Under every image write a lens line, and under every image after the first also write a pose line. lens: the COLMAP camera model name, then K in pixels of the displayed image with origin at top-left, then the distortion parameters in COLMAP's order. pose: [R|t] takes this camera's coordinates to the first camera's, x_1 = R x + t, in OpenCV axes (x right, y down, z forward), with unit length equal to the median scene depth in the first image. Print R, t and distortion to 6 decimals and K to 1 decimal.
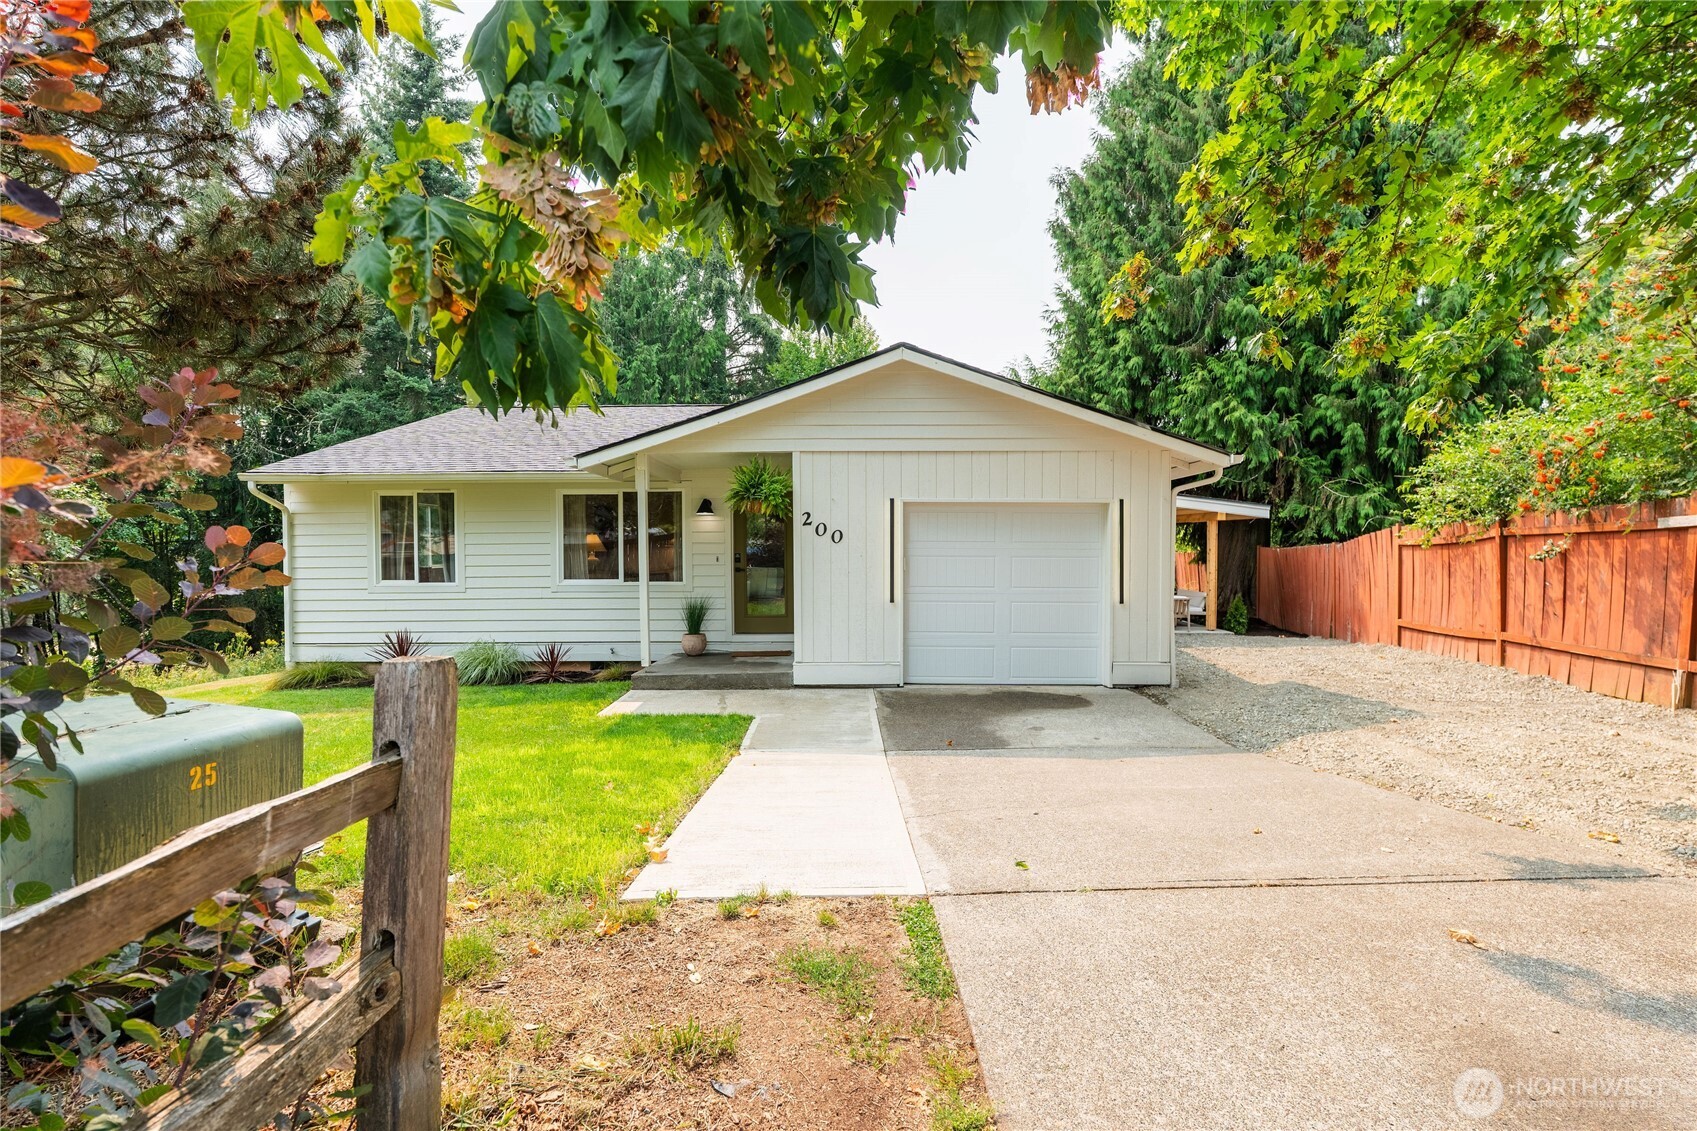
lens RADIAL K [[759.7, 0, 853.9], [0, 759.7, 568.2], [0, 0, 1]] dist [-0.005549, 0.001502]
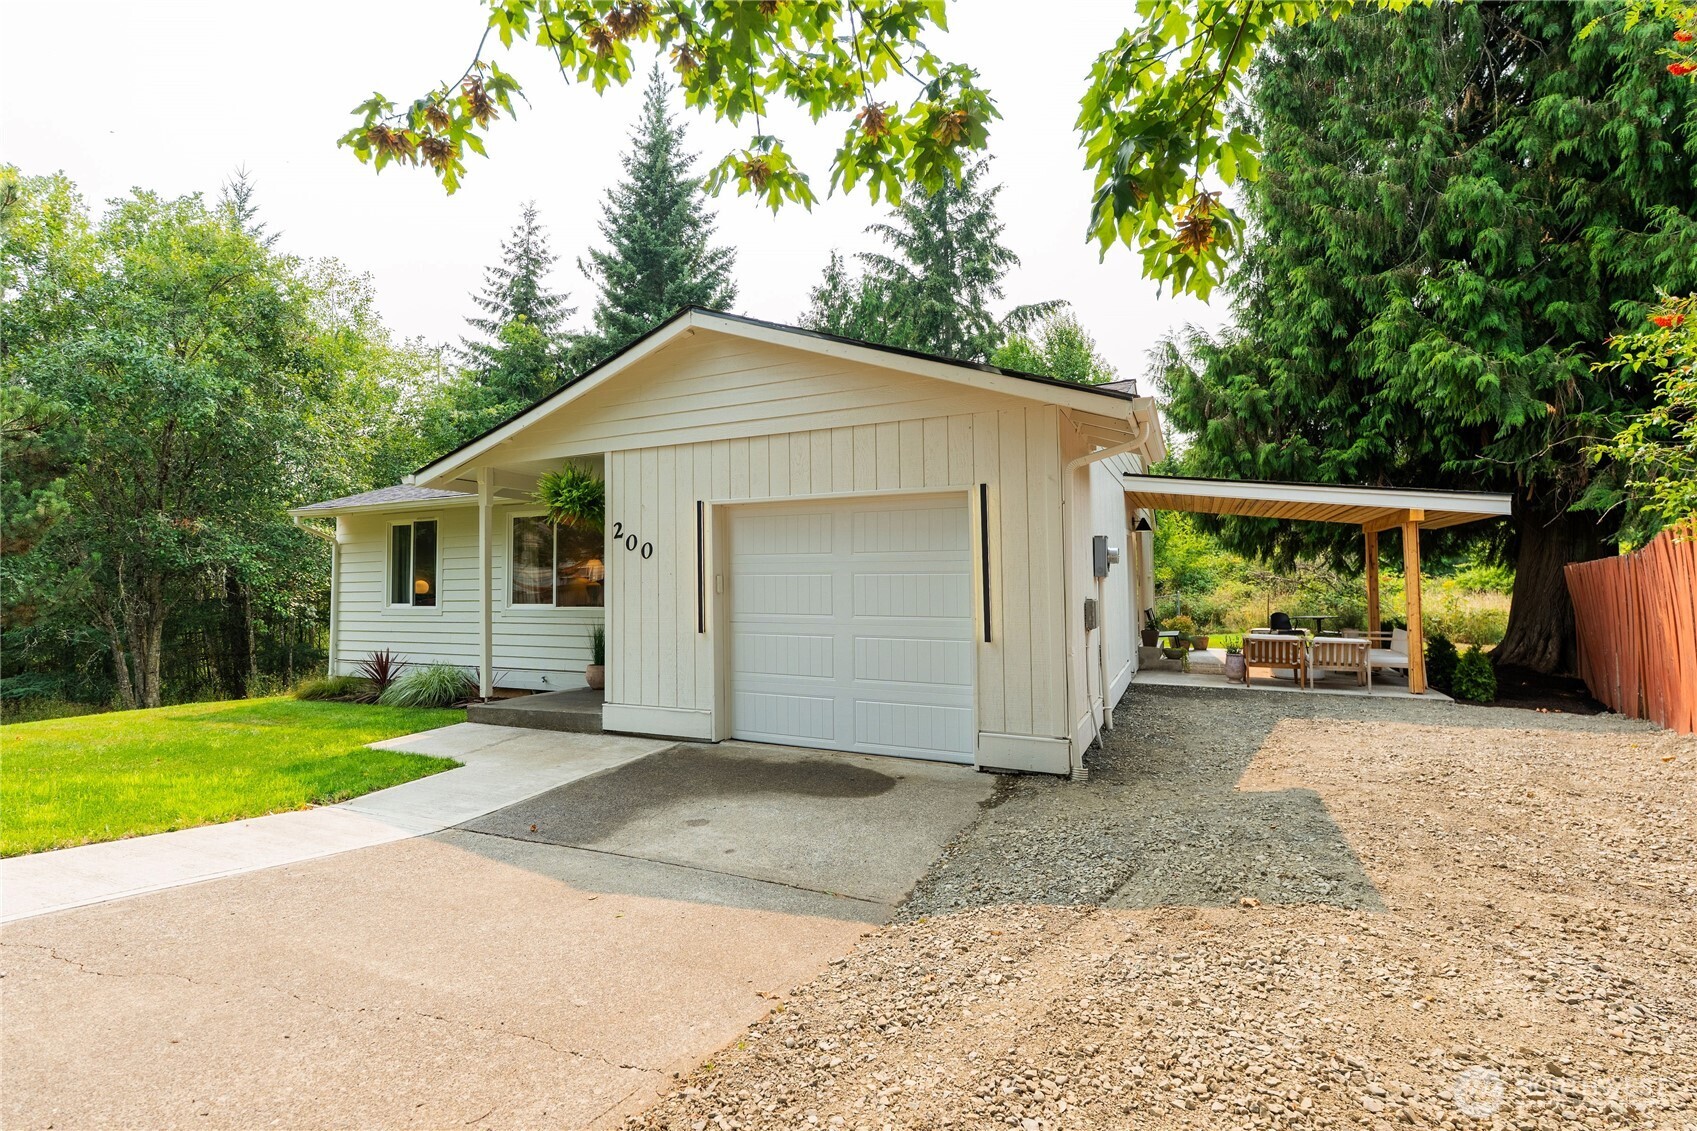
lens RADIAL K [[759.7, 0, 845.3], [0, 759.7, 567.5], [0, 0, 1]] dist [-0.005549, 0.001502]
pose [[0.901734, -0.015654, -0.432008, 0.448771], [-0.005563, 0.998841, -0.047805, 0.012384], [0.432256, 0.045511, 0.900602, 0.301114]]
